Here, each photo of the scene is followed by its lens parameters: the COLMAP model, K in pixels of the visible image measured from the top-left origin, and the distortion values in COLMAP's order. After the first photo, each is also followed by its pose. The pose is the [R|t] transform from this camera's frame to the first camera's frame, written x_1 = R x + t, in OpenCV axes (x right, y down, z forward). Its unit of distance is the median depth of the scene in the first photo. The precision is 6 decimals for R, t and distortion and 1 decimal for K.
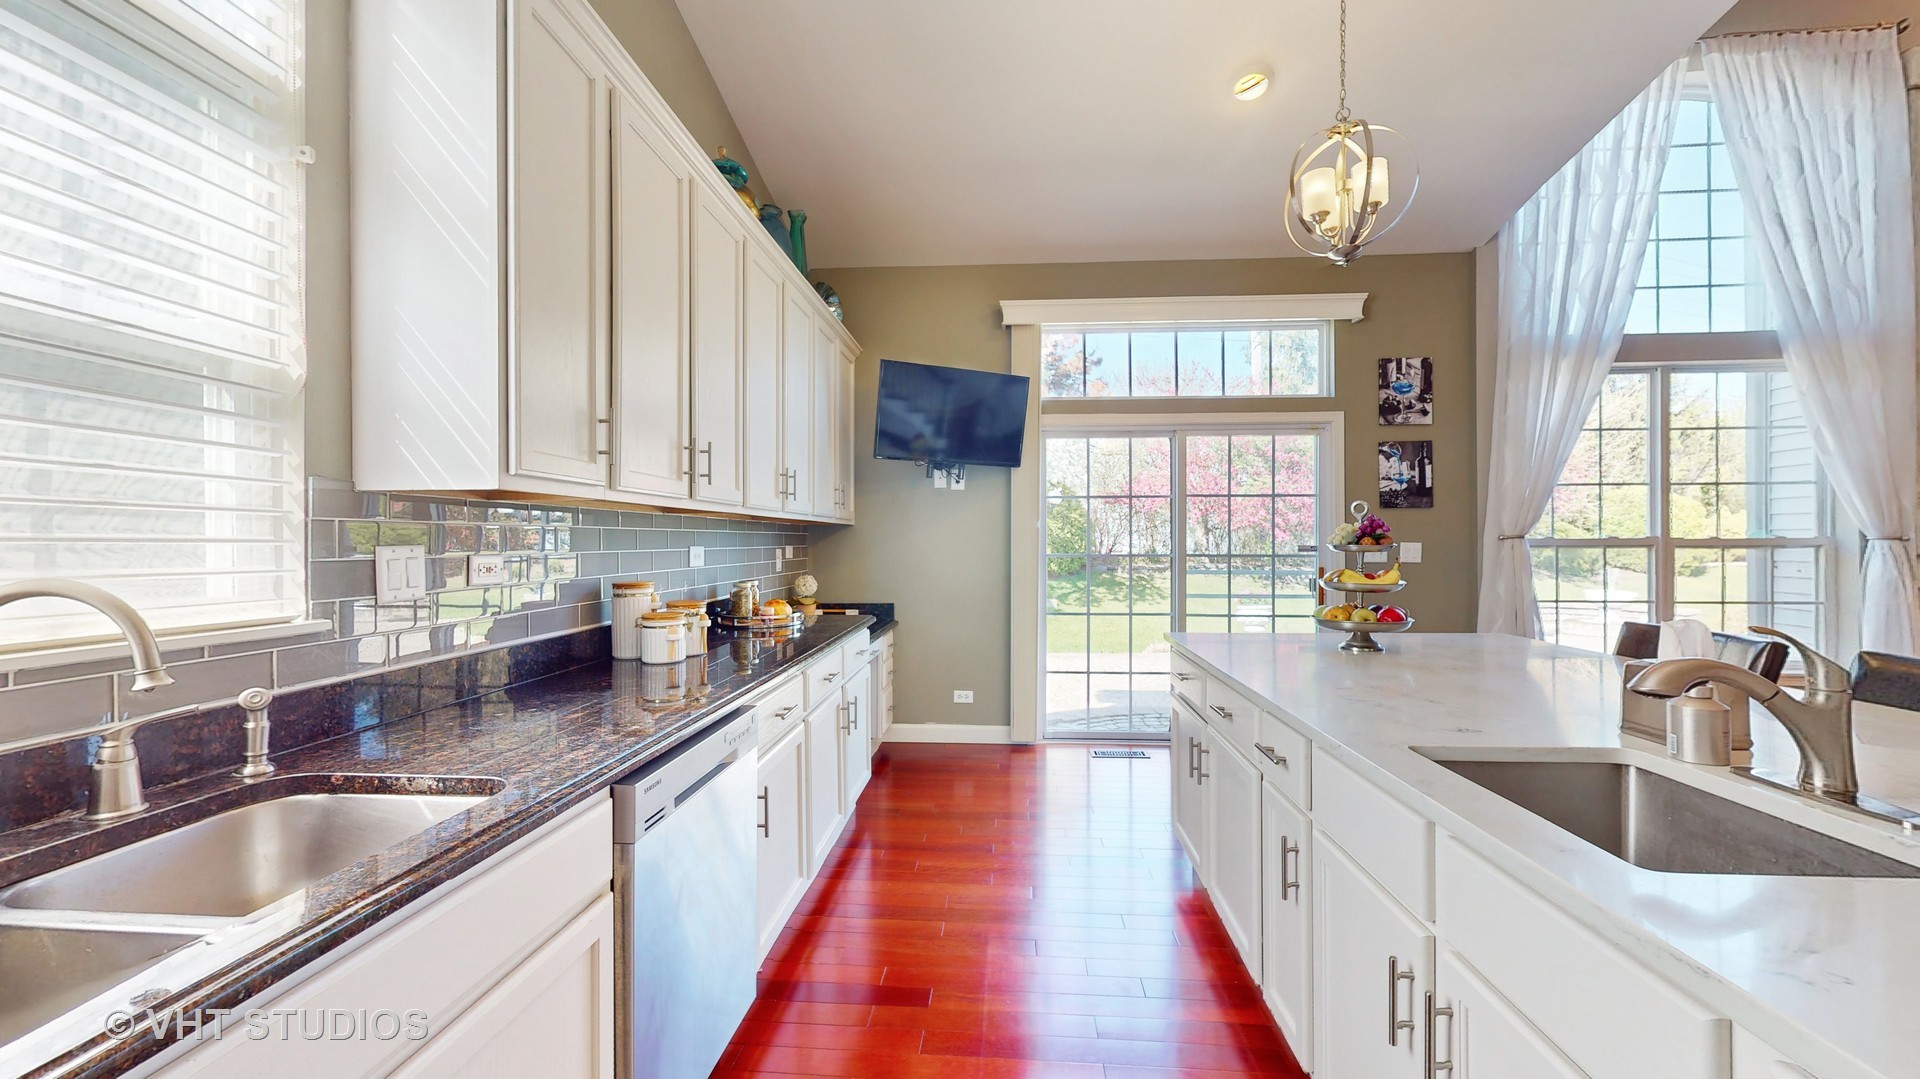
lens RADIAL K [[721.1, 0, 970.3], [0, 721.1, 548.2], [0, 0, 1]] dist [-0.000741, 0.001139]
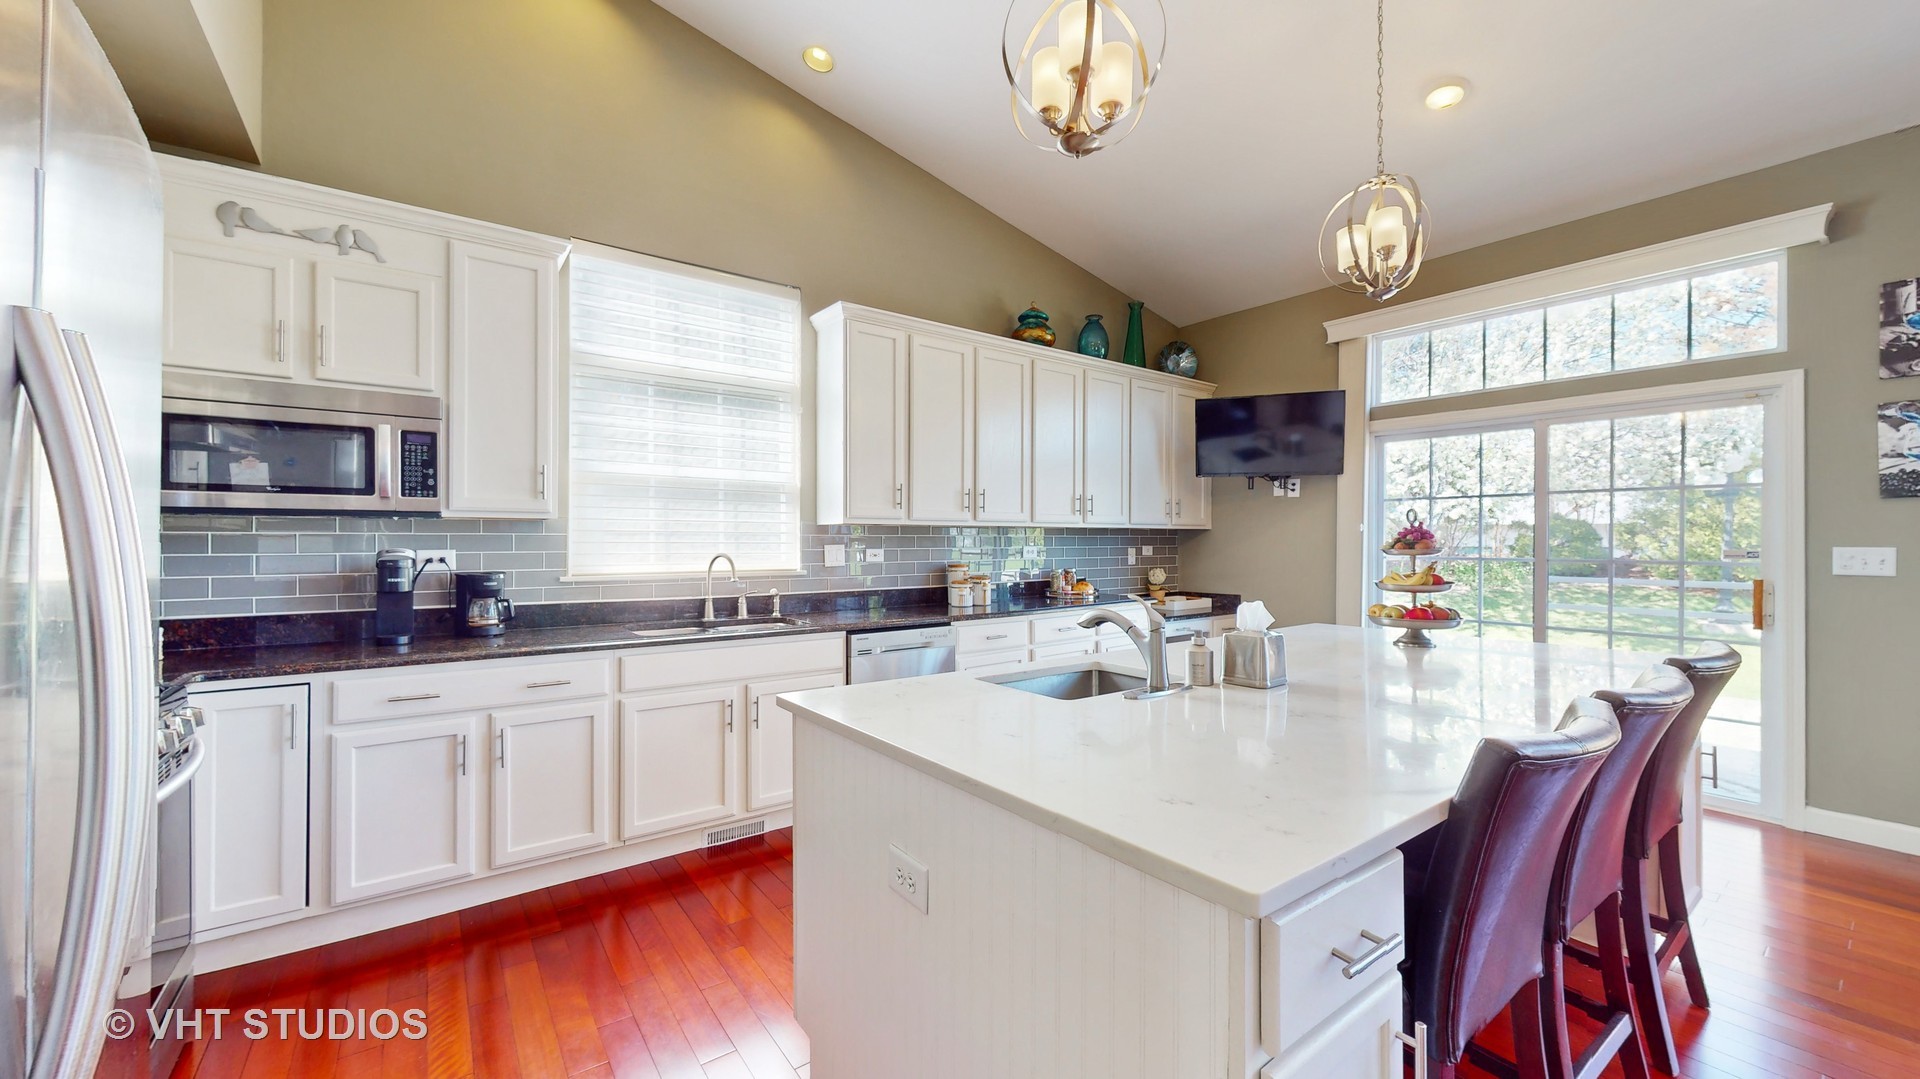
lens RADIAL K [[721.1, 0, 967.1], [0, 721.1, 538.1], [0, 0, 1]] dist [-0.000741, 0.001139]
pose [[0.653035, 0.000170, -0.757328, 0.522062], [-0.008540, 0.999938, -0.007139, -0.005316], [0.757280, 0.011130, 0.652996, -0.120583]]
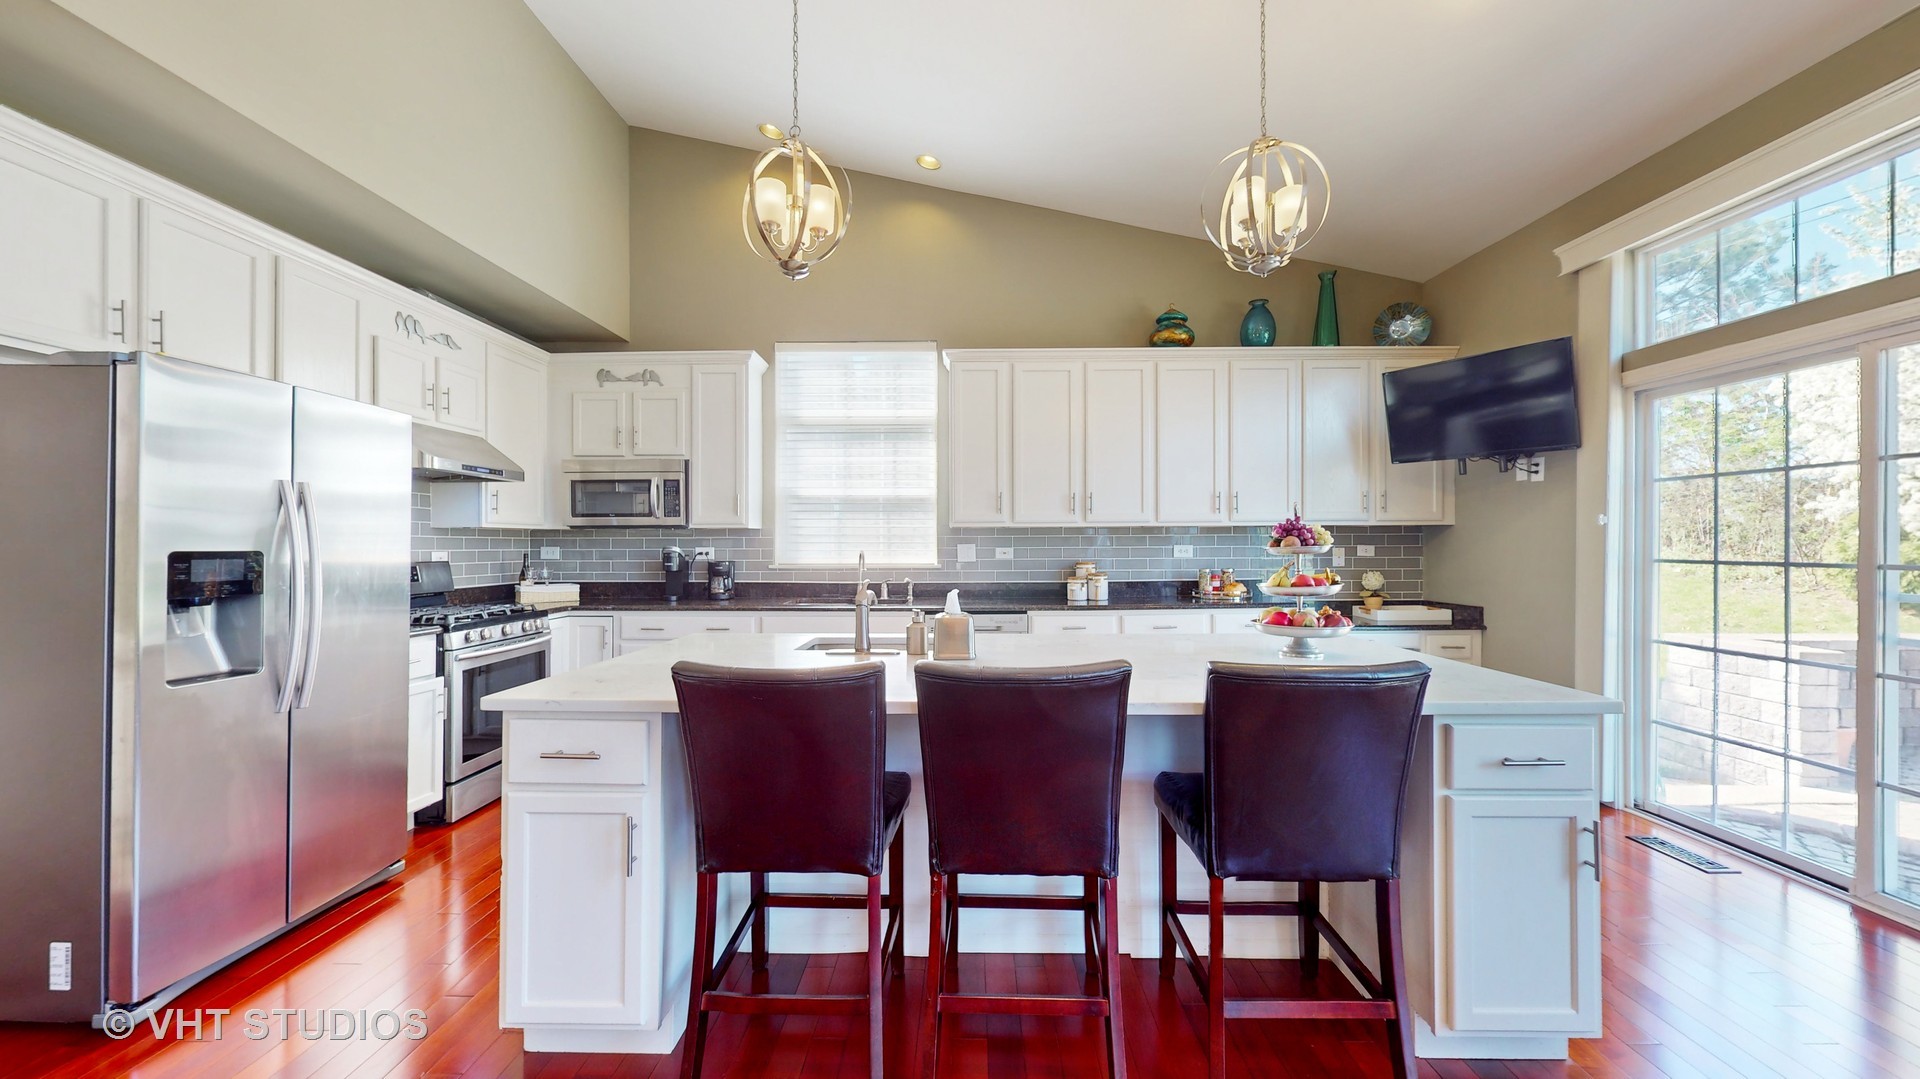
lens RADIAL K [[721.1, 0, 971.6], [0, 721.1, 541.2], [0, 0, 1]] dist [-0.000741, 0.001139]
pose [[0.057481, 0.000275, -0.998347, 0.837820], [-0.005191, 0.999987, -0.000023, -0.006538], [0.998333, 0.005183, 0.057482, 0.289035]]
